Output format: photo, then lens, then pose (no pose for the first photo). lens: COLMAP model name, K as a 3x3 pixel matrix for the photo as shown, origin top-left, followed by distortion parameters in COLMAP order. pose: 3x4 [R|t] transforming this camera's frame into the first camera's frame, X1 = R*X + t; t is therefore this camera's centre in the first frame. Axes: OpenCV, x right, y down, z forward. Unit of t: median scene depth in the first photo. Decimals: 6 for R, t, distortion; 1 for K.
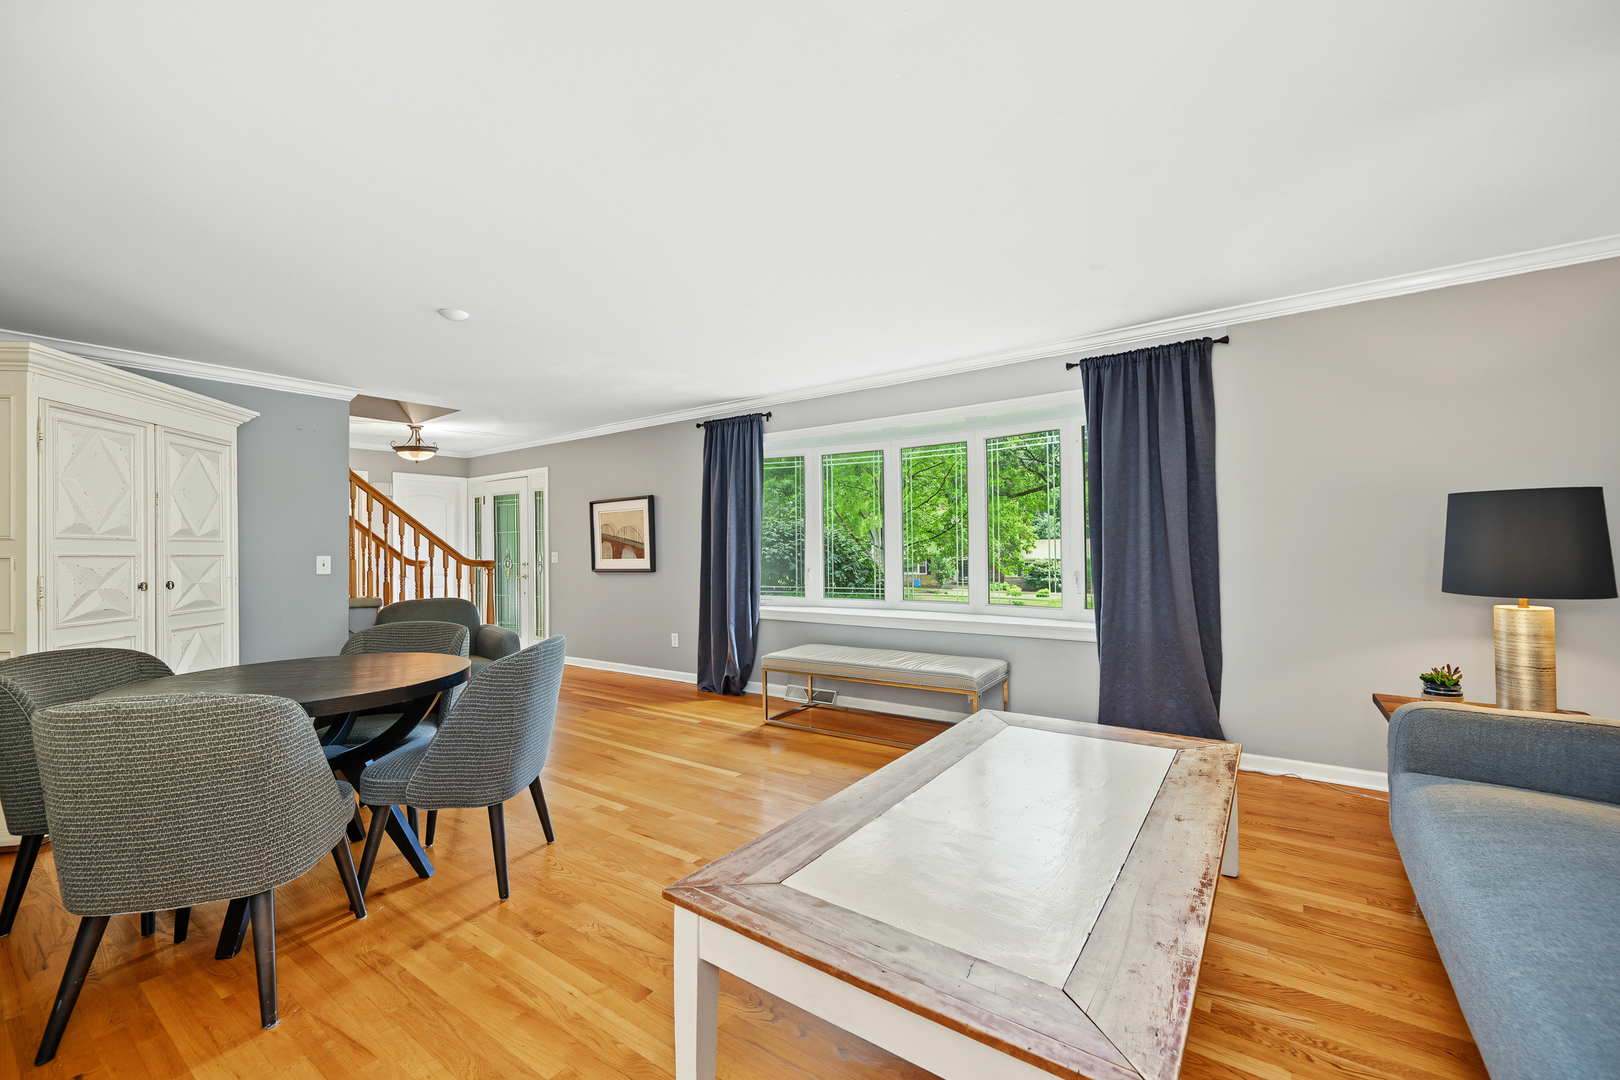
lens RADIAL K [[641.0, 0, 817.6], [0, 641.0, 543.2], [0, 0, 1]] dist [0.001897, 0.000138]
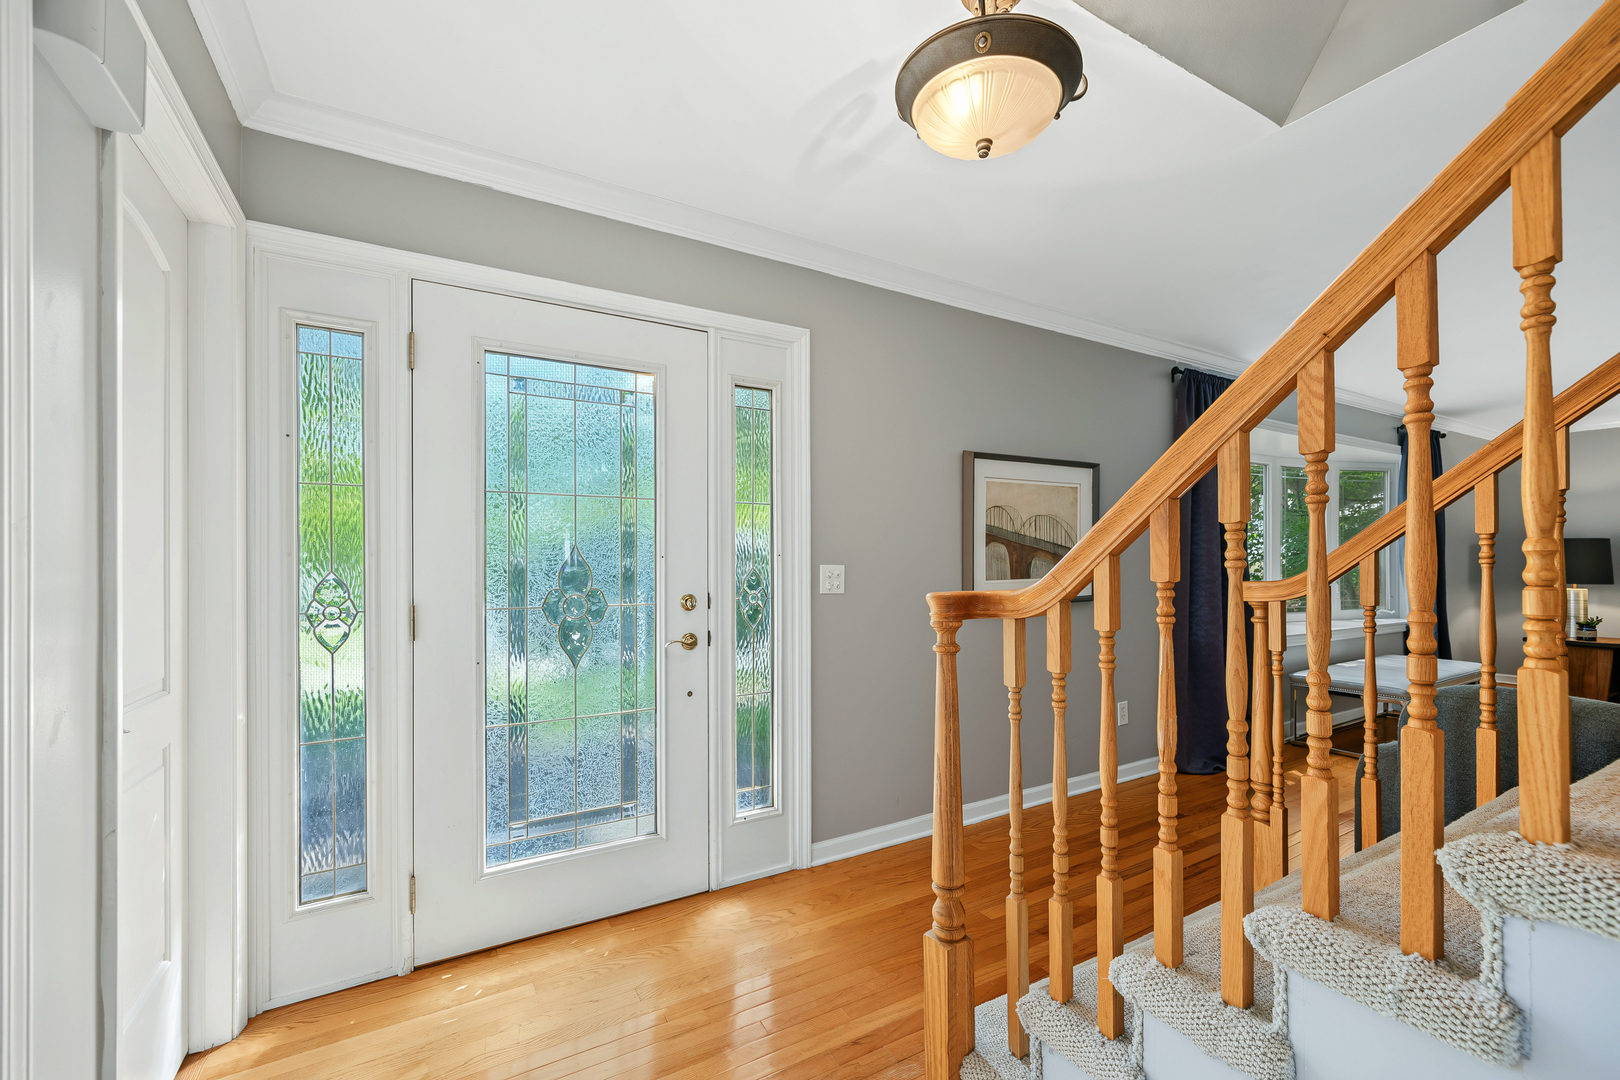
lens RADIAL K [[641.0, 0, 809.6], [0, 641.0, 551.4], [0, 0, 1]] dist [0.001897, 0.000138]
pose [[0.435094, 0.017427, 0.900216, -1.525853], [-0.013022, 0.999830, -0.013061, 0.022415], [-0.900291, -0.006040, 0.435247, 1.711481]]
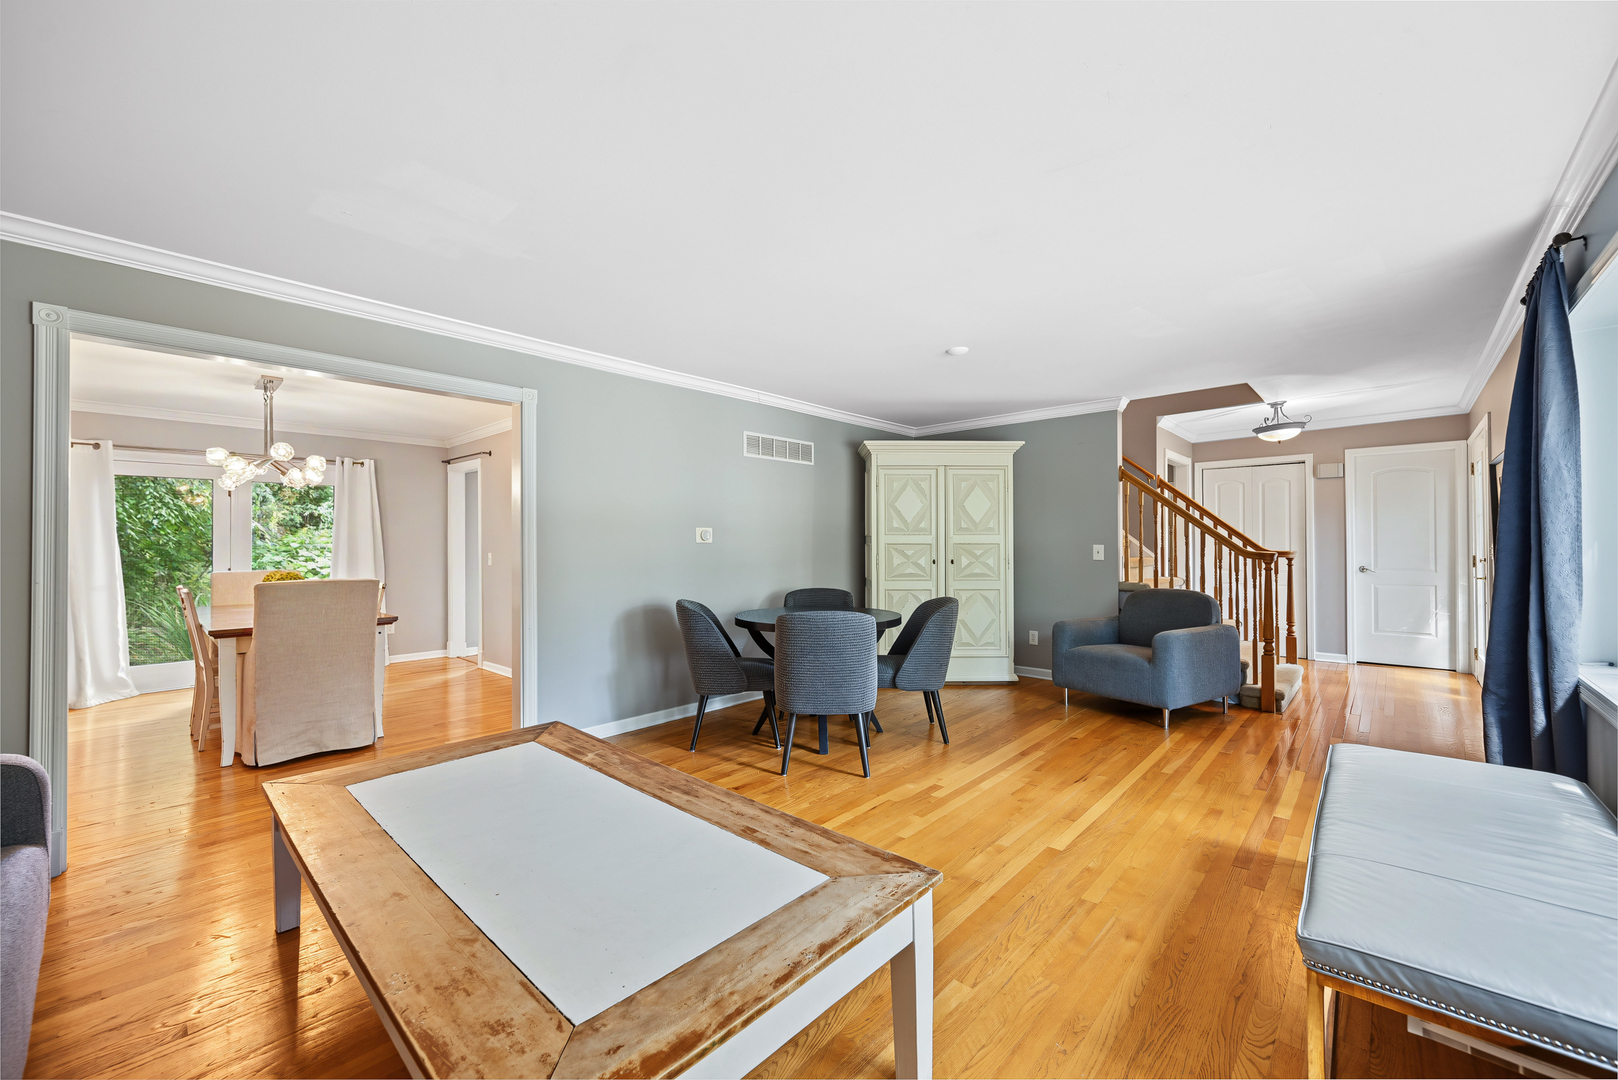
lens RADIAL K [[640.2, 0, 810.9], [0, 640.2, 537.9], [0, 0, 1]] dist [0.001897, 0.000138]
pose [[-0.122570, 0.004484, -0.992450, 0.652461], [0.016836, 0.999855, 0.002438, -0.006853], [0.992317, -0.016410, -0.122628, 0.815589]]
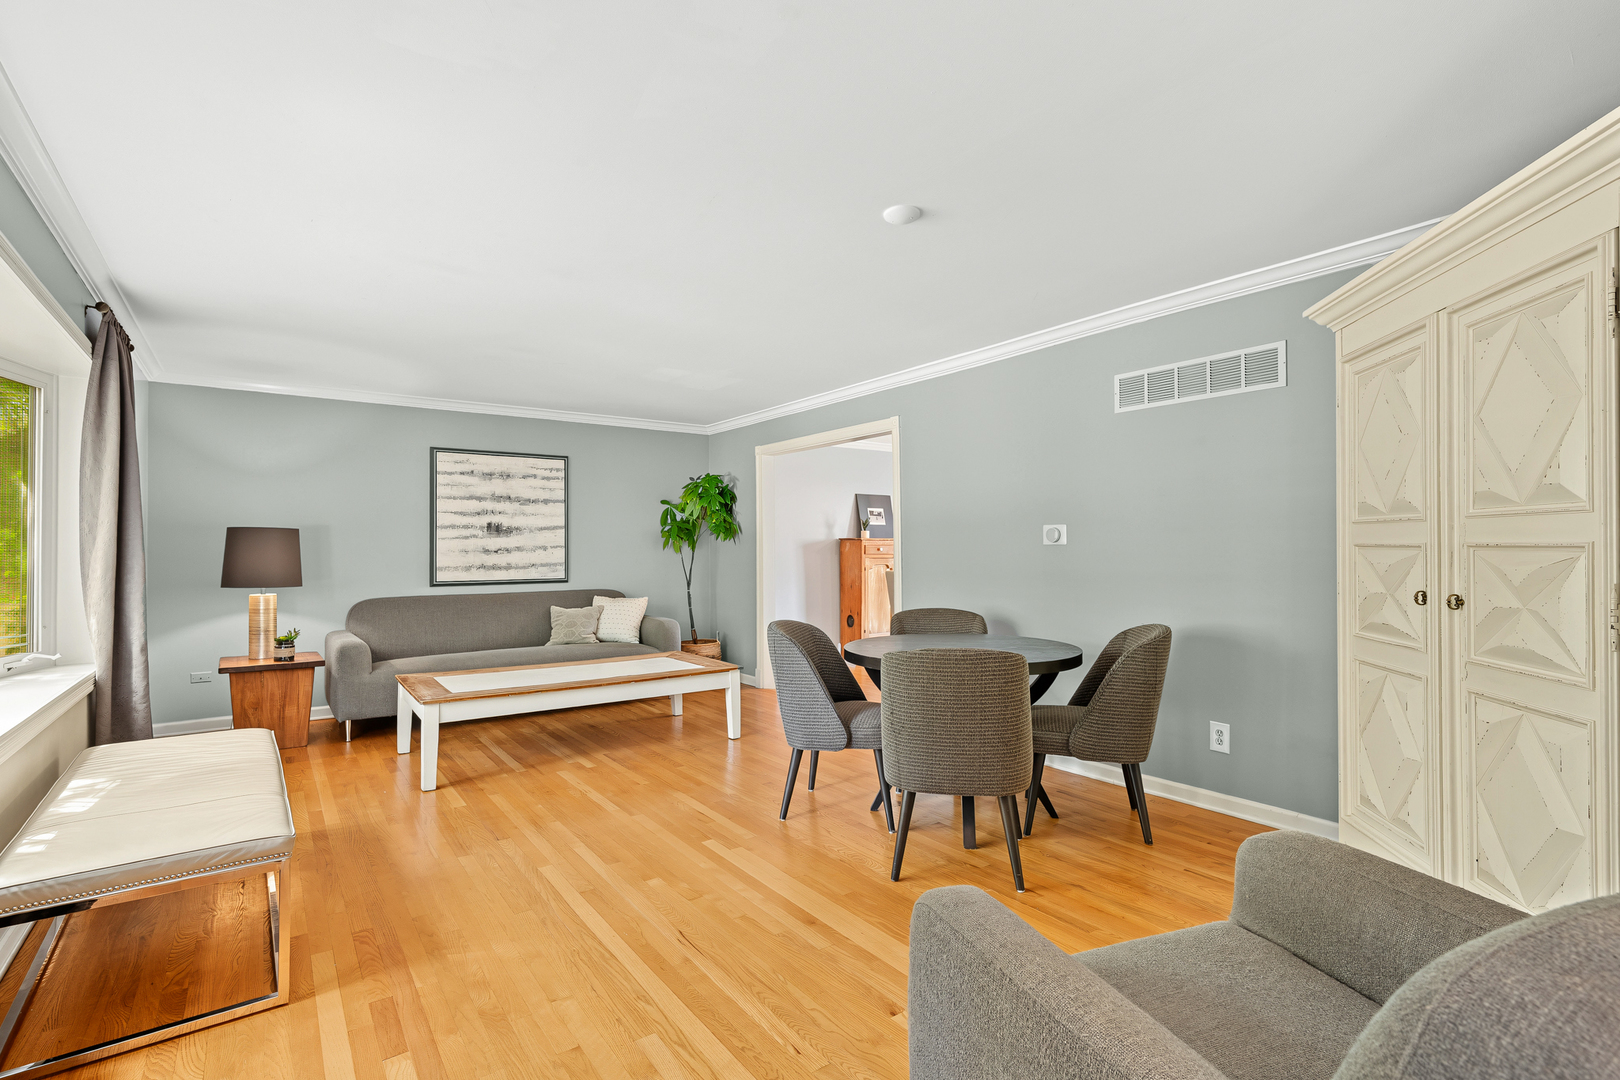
lens RADIAL K [[777.1, 0, 805.1], [0, 777.1, 544.8], [0, 0, 1]] dist [-0.002729, -0.000184]
pose [[-0.942447, 0.021613, 0.333655, -0.701993], [0.015534, 0.999661, -0.020877, 0.022543], [-0.333993, -0.014492, -0.942464, 1.733678]]
